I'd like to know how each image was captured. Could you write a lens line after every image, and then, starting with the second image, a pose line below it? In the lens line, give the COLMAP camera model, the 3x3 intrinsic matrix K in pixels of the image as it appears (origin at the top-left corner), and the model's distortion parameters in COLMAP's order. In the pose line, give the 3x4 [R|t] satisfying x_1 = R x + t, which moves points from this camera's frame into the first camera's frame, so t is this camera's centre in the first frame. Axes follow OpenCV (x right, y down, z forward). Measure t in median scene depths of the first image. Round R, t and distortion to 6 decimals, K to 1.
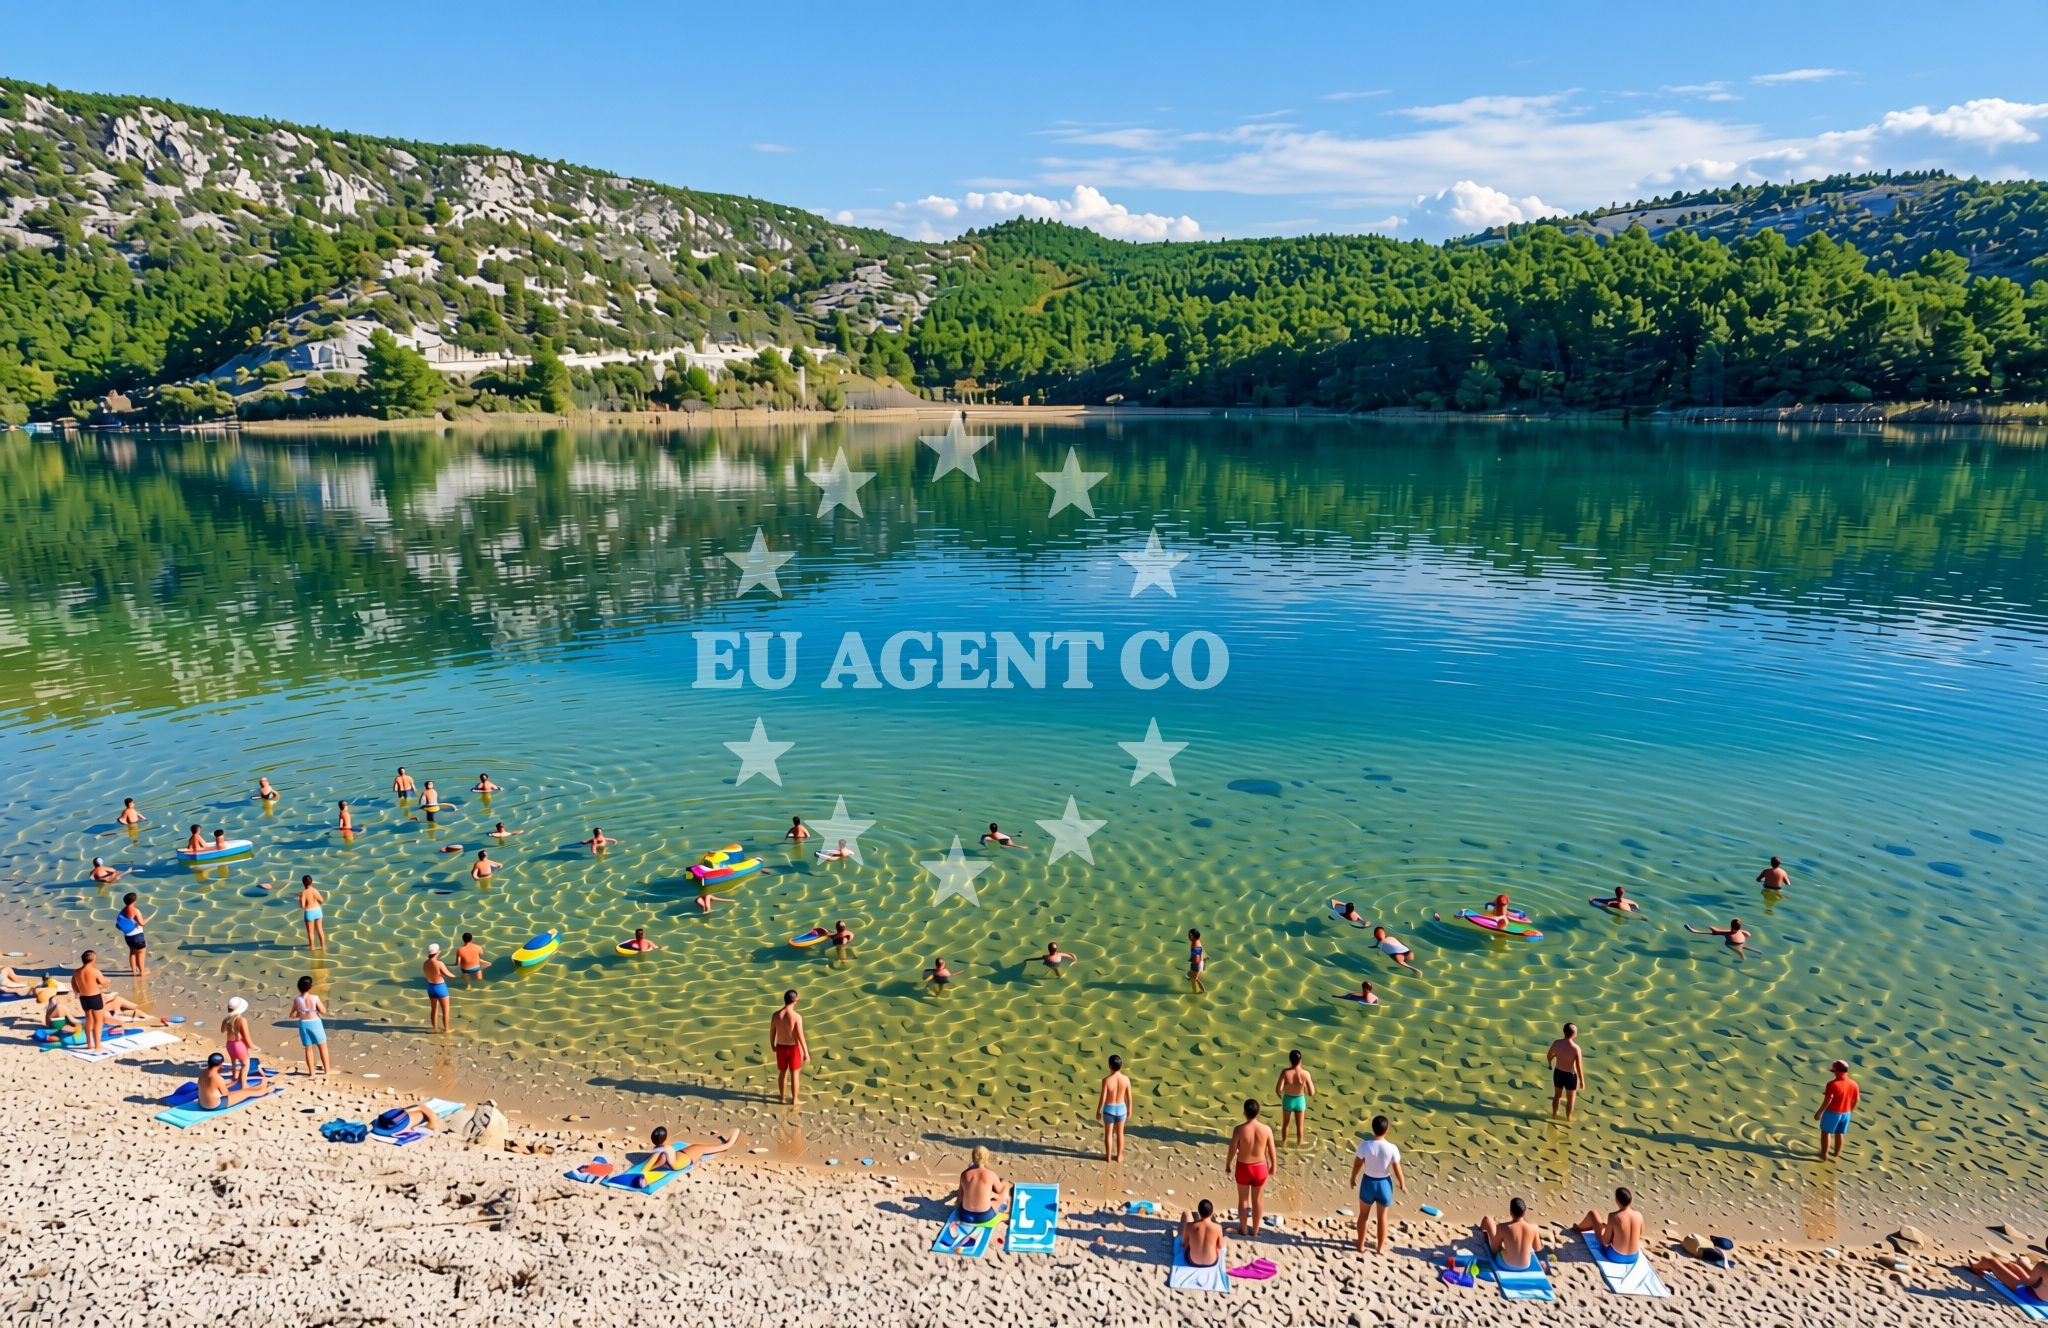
lens RADIAL K [[1281.1, 0, 1012.8], [0, 1281.1, 709.9], [0, 0, 1]] dist [-0.018055, -0.007348]
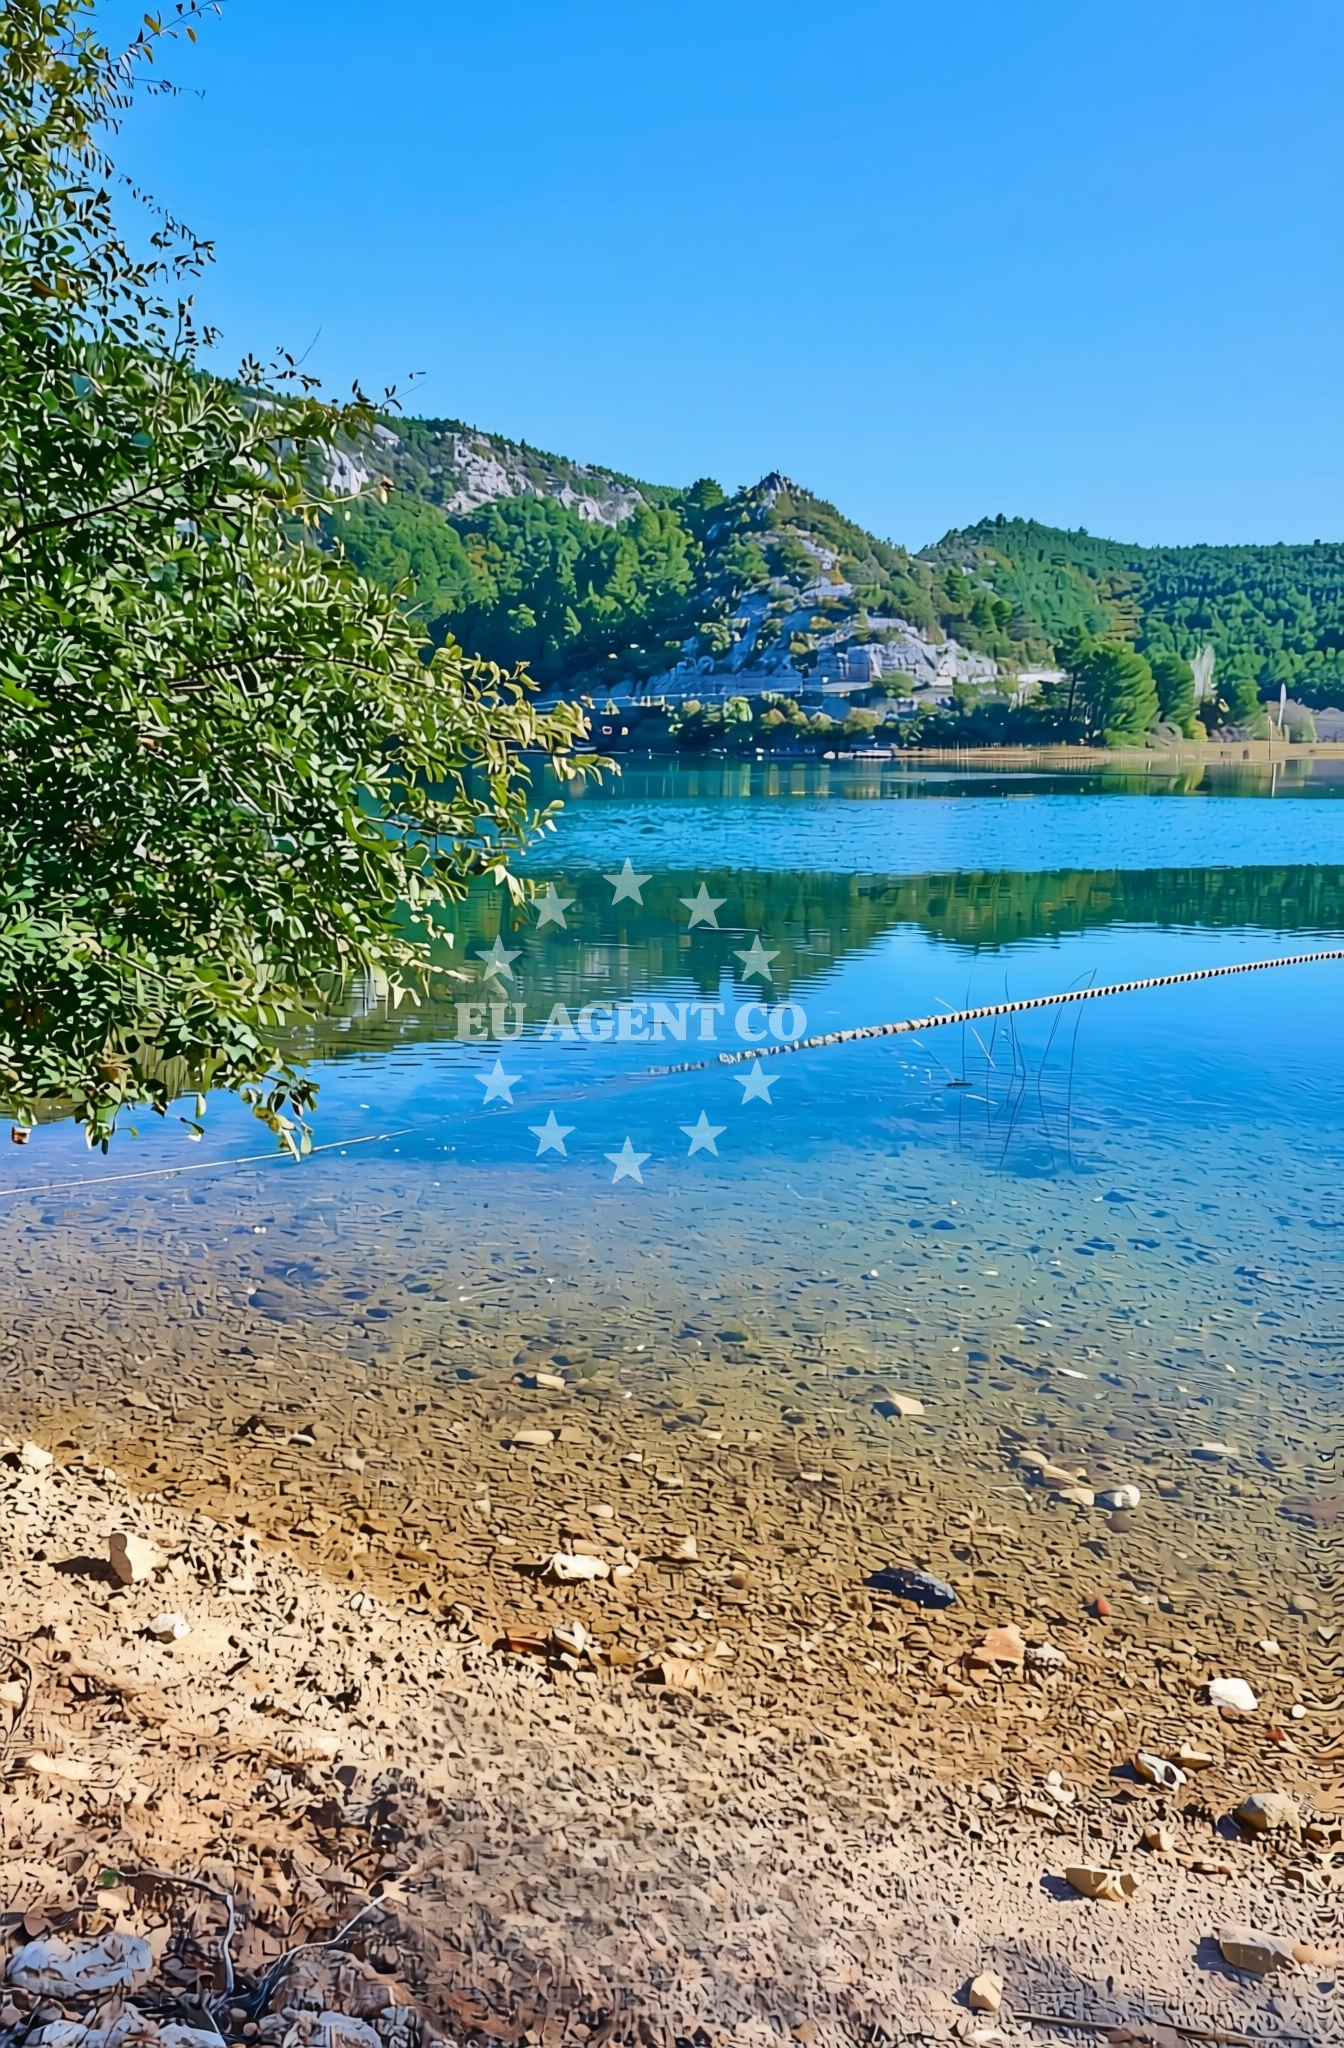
lens RADIAL K [[1478.7, 0, 686.4], [0, 1478.7, 1017.8], [0, 0, 1]] dist [0.000342, 0.001491]
pose [[0.999730, 0.006281, -0.022355, -0.303797], [-0.007397, 0.998714, -0.050151, -0.019401], [0.022011, 0.050303, 0.998491, 0.095528]]
